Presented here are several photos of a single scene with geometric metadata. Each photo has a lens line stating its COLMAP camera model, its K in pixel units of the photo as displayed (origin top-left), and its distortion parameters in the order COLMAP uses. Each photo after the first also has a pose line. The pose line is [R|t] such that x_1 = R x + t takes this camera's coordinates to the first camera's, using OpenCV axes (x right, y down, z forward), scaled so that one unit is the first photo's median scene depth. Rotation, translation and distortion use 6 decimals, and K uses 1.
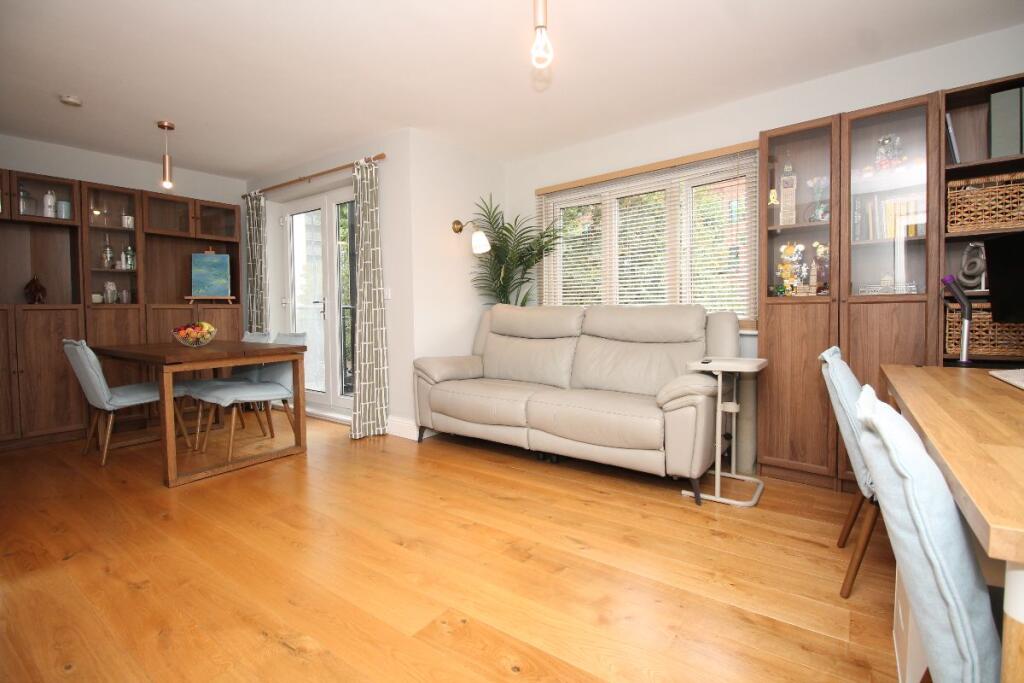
lens RADIAL K [[483.2, 0, 510.9], [0, 483.2, 327.6], [0, 0, 1]] dist [0.002397, -0.014980]
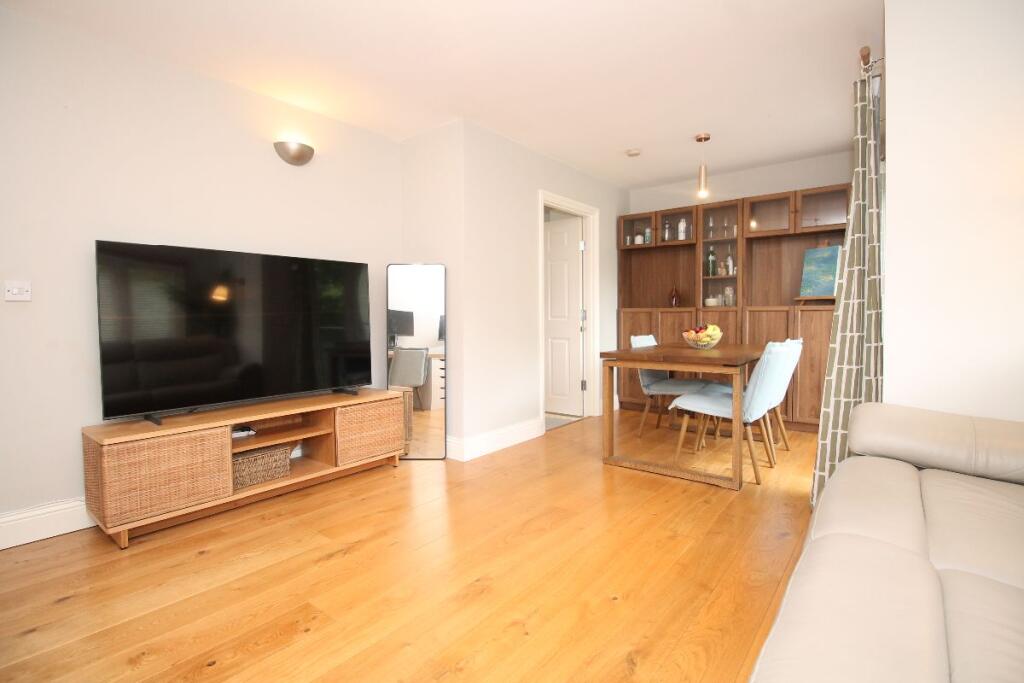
lens RADIAL K [[483.2, 0, 510.9], [0, 483.2, 327.6], [0, 0, 1]] dist [0.002397, -0.014980]
pose [[-0.052206, 0.032272, -0.998115, 0.364521], [-0.029917, 0.998979, 0.033864, -0.026594], [0.998188, 0.031628, -0.051188, 0.625747]]
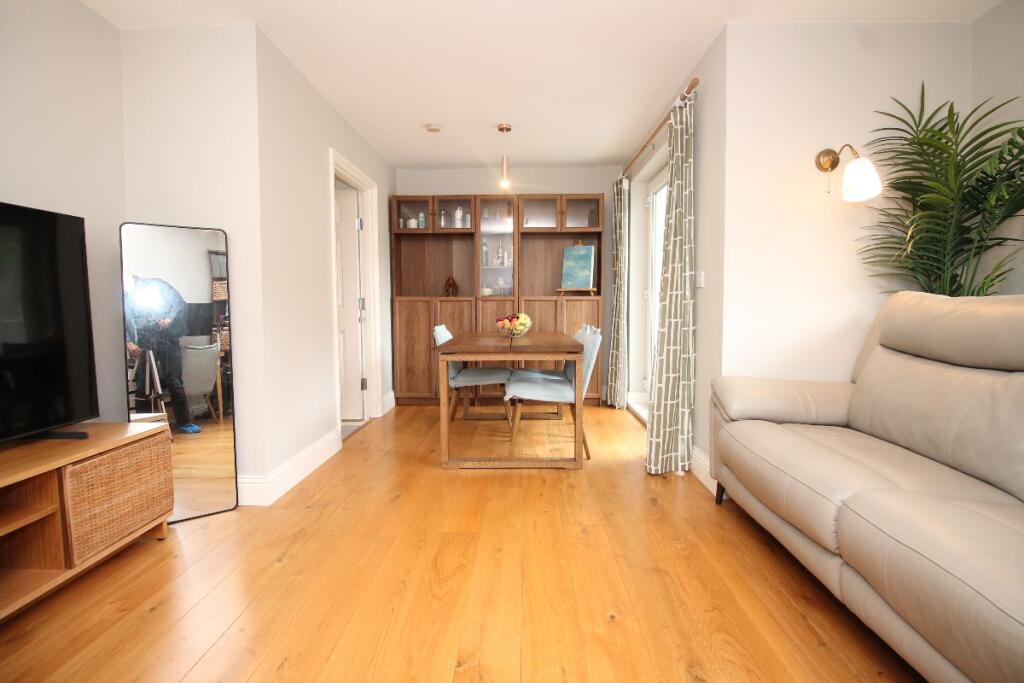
lens RADIAL K [[483.2, 0, 510.9], [0, 483.2, 327.6], [0, 0, 1]] dist [0.002397, -0.014980]
pose [[0.564867, 0.046606, -0.823865, 0.185684], [-0.030901, 0.998898, 0.035321, -0.017050], [0.824603, 0.005507, 0.565684, 0.394684]]
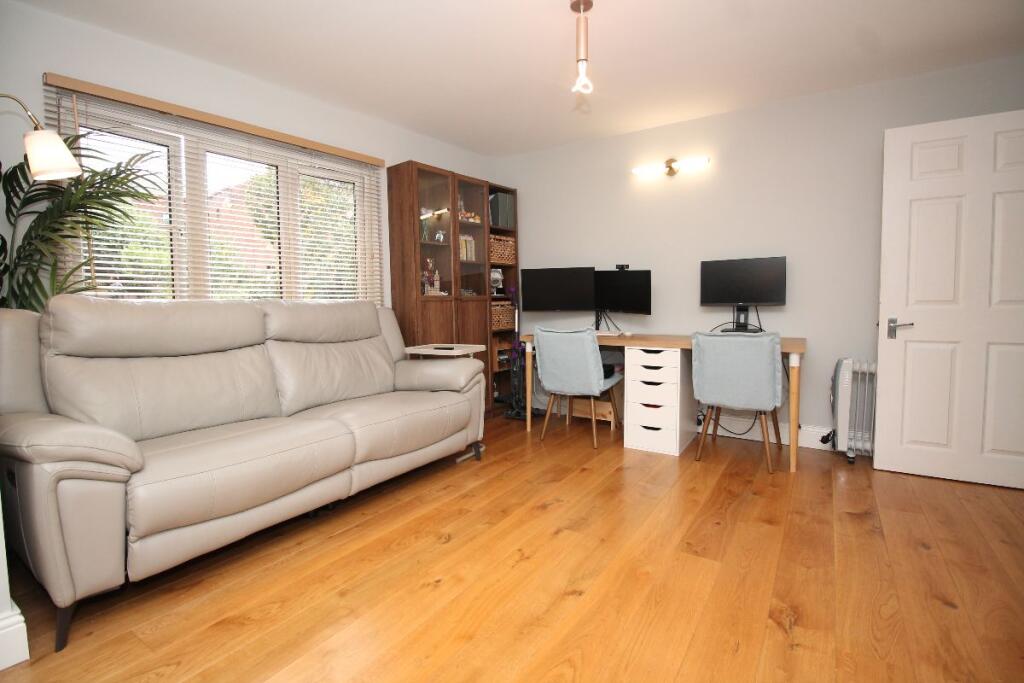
lens RADIAL K [[483.2, 0, 510.9], [0, 483.2, 327.6], [0, 0, 1]] dist [0.002397, -0.014980]
pose [[-0.041388, -0.042646, 0.998233, -0.572856], [0.045452, 0.997974, 0.044520, -0.019470], [-0.998109, 0.047215, -0.039366, 0.640814]]
